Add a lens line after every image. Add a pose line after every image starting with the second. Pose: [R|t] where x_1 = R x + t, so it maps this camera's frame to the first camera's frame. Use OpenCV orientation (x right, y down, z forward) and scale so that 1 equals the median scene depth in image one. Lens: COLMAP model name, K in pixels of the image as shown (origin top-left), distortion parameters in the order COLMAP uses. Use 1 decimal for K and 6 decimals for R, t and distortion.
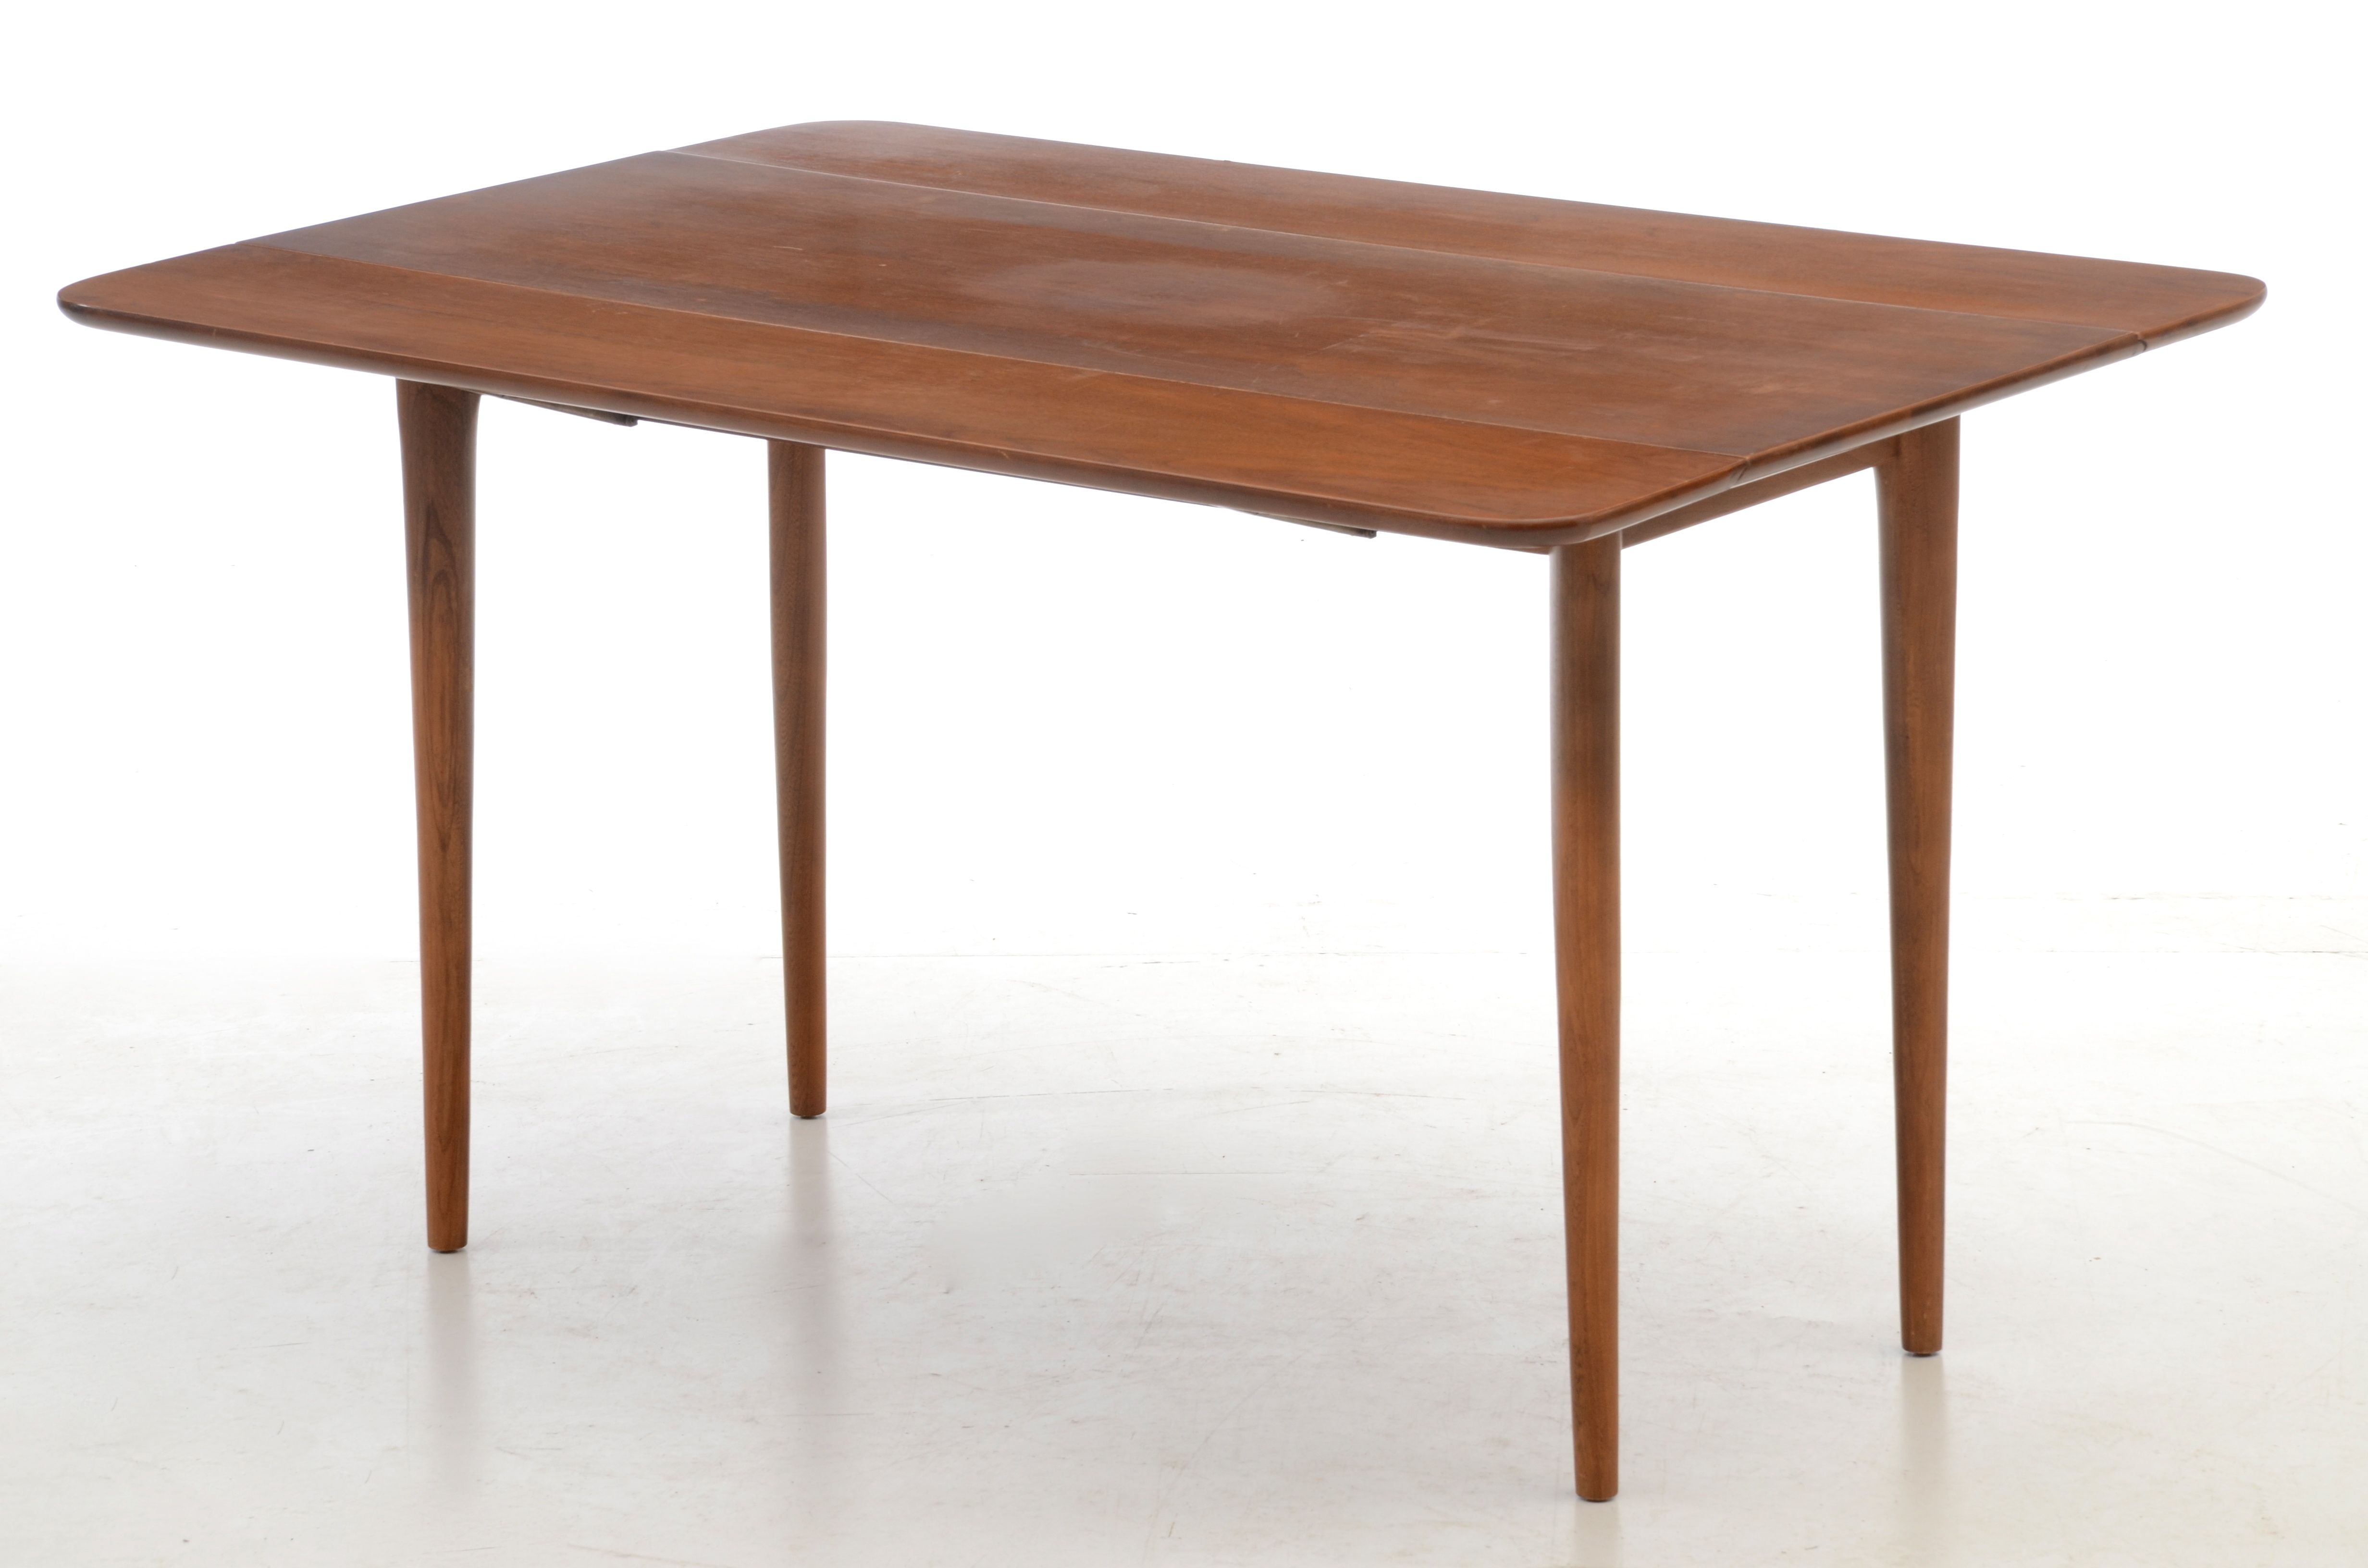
lens RADIAL K [[8644.1, 0, 1178.9], [0, 8644.1, 831.9], [0, 0, 1]] dist [1.120482, 0.676655]
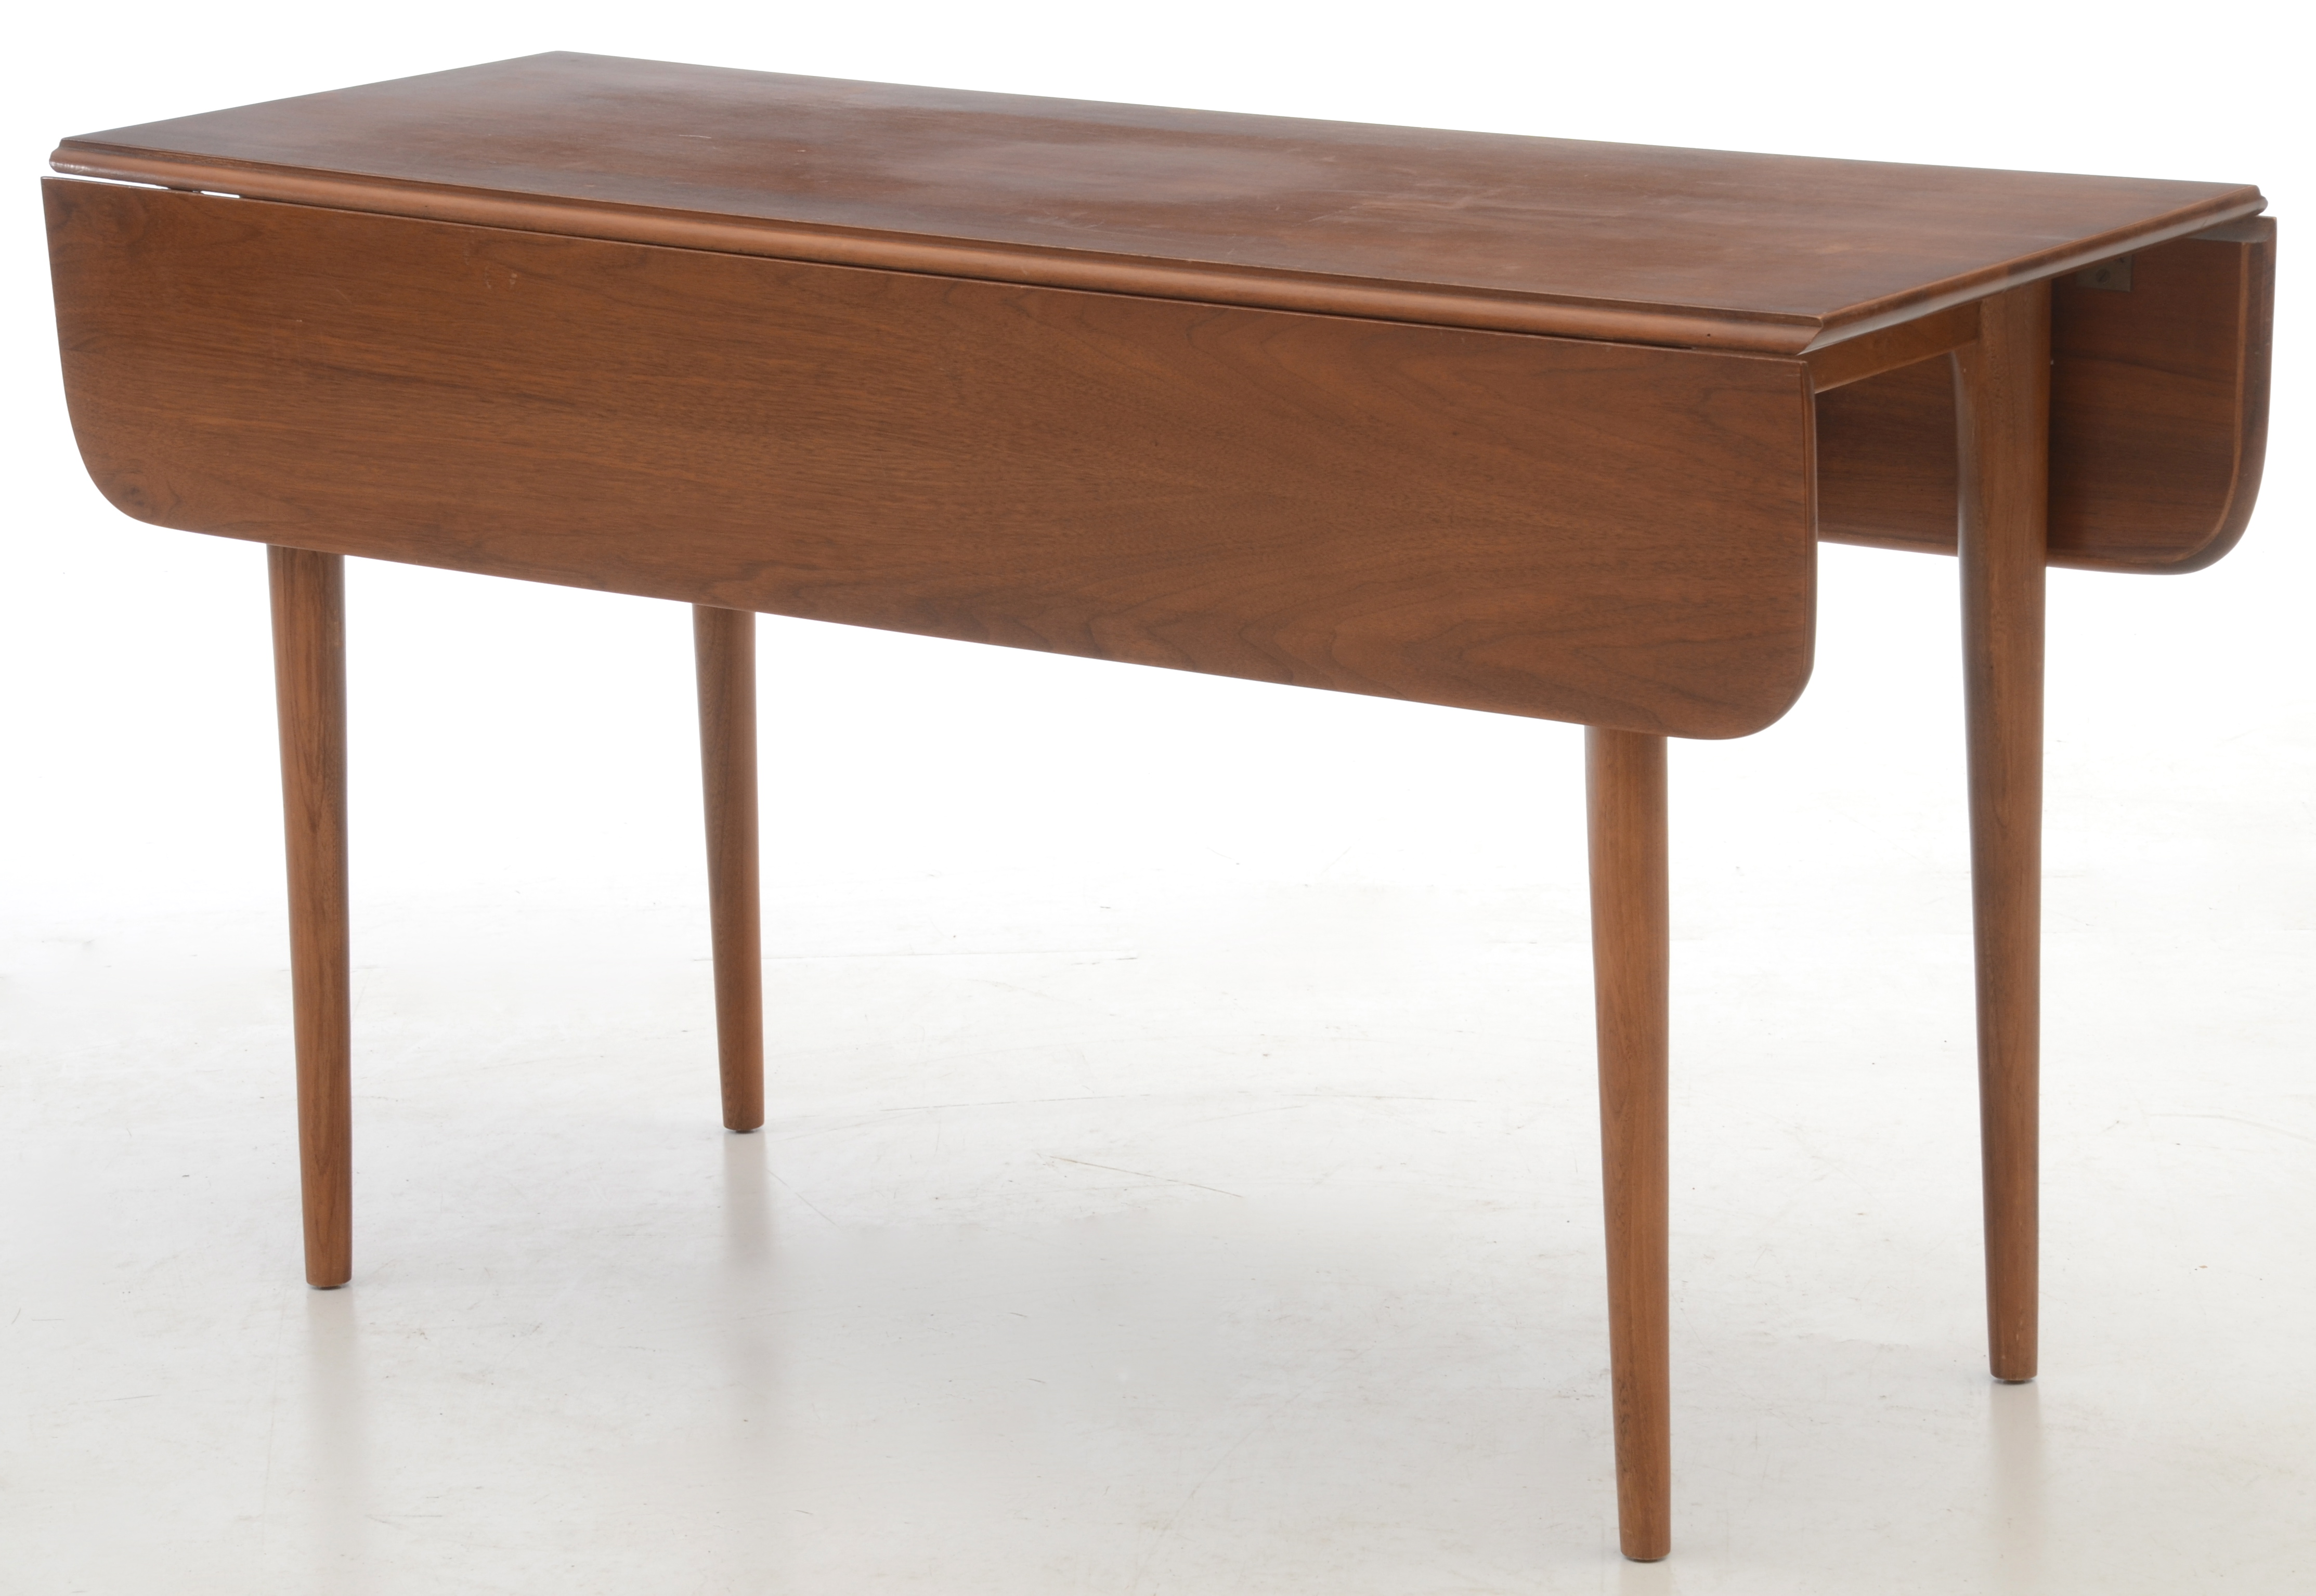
lens RADIAL K [[7494.3, 0, 1162.8], [0, 7494.3, 853.7], [0, 0, 1]] dist [0.674556, 2.395724]
pose [[0.999889, -0.014809, -0.001386, 0.002253], [0.014799, 0.999864, -0.007244, 0.011700], [0.001493, 0.007223, 0.999973, 0.249084]]
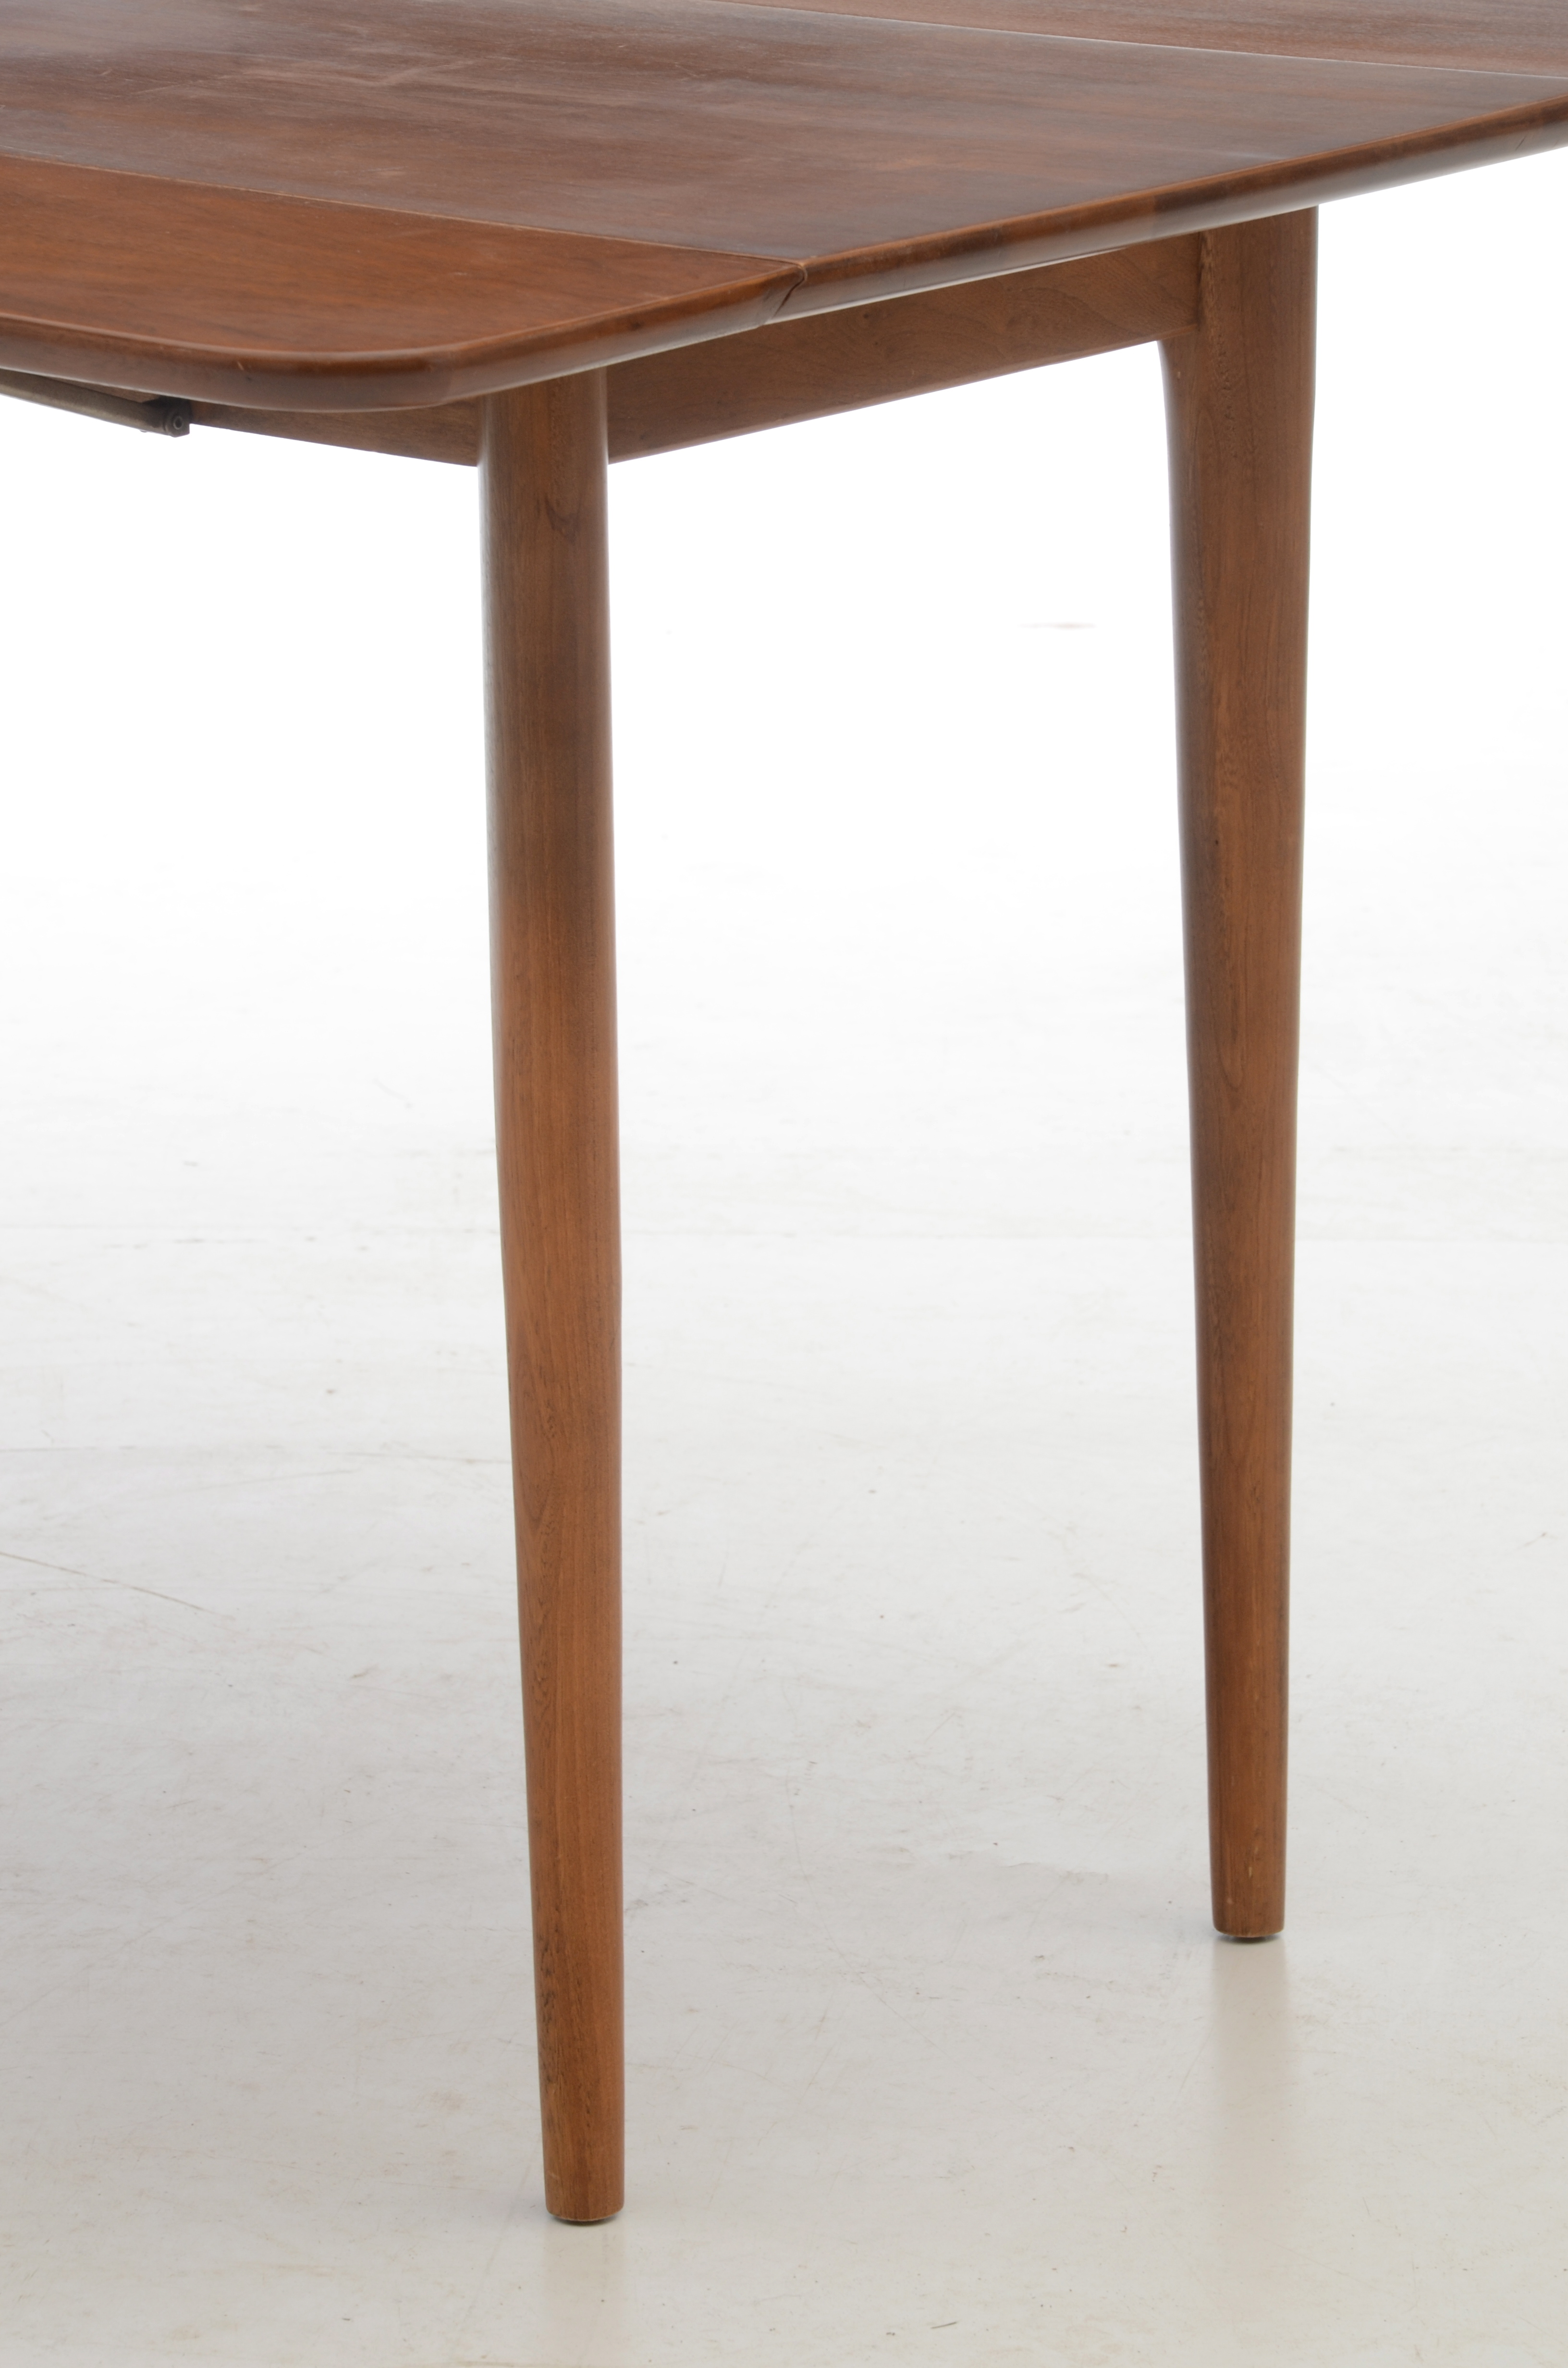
lens RADIAL K [[9291.3, 0, 781.5], [0, 9291.3, 1251.0], [0, 0, 1]] dist [1.225301, 3.890803]
pose [[0.998913, 0.015821, -0.043850, 0.081647], [-0.015298, 0.999808, 0.012223, 0.008380], [0.044035, -0.011539, 0.998963, 0.396815]]
